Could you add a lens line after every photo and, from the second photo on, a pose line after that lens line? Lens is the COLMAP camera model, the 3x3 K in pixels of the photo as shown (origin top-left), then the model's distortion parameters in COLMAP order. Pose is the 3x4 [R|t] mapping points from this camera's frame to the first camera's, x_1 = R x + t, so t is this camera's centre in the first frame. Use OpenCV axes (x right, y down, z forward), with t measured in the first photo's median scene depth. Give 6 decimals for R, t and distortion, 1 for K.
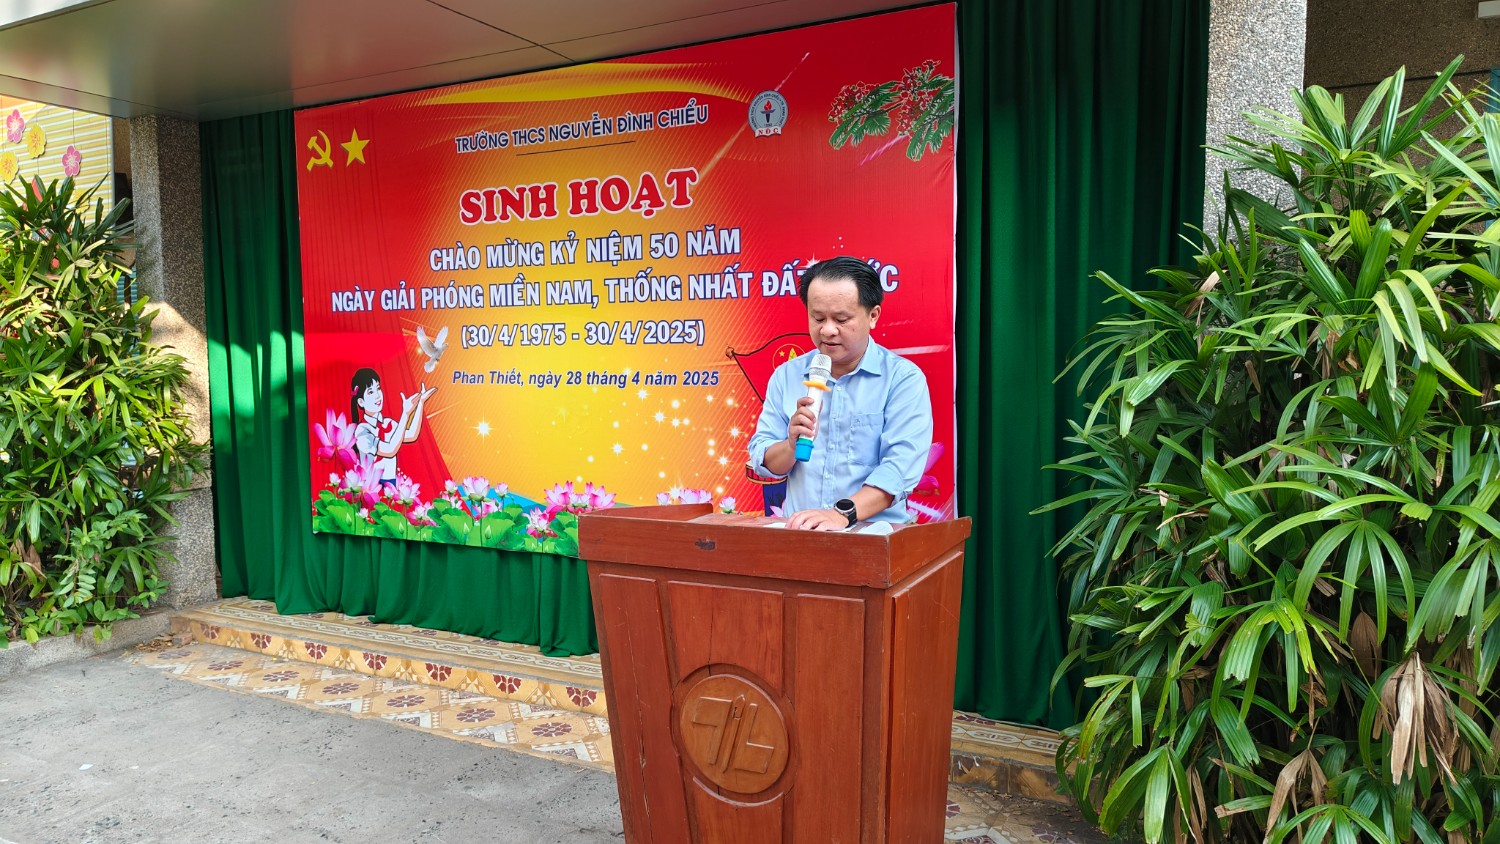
lens RADIAL K [[1014.6, 0, 750.0], [0, 1014.6, 422.0], [0, 0, 1]] dist [0.099536, -0.116346]
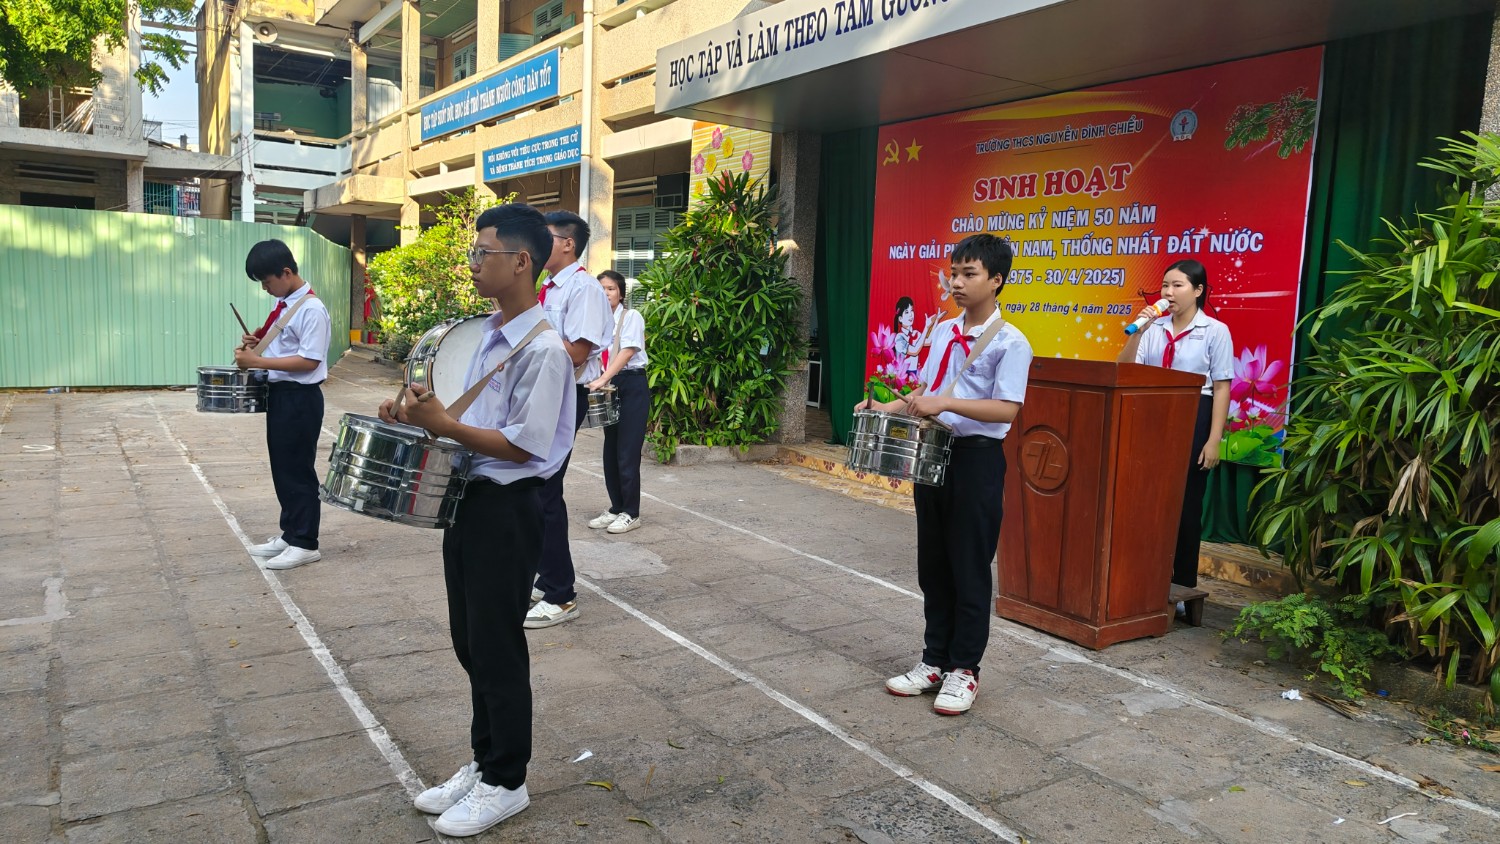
lens RADIAL K [[1226.3, 0, 750.0], [0, 1226.3, 422.0], [0, 0, 1]] dist [0.051350, 0.003322]
pose [[0.875191, 0.091624, -0.475022, 0.323166], [-0.088426, 0.995657, 0.029128, 0.106236], [0.475628, 0.016512, 0.879492, -0.746493]]
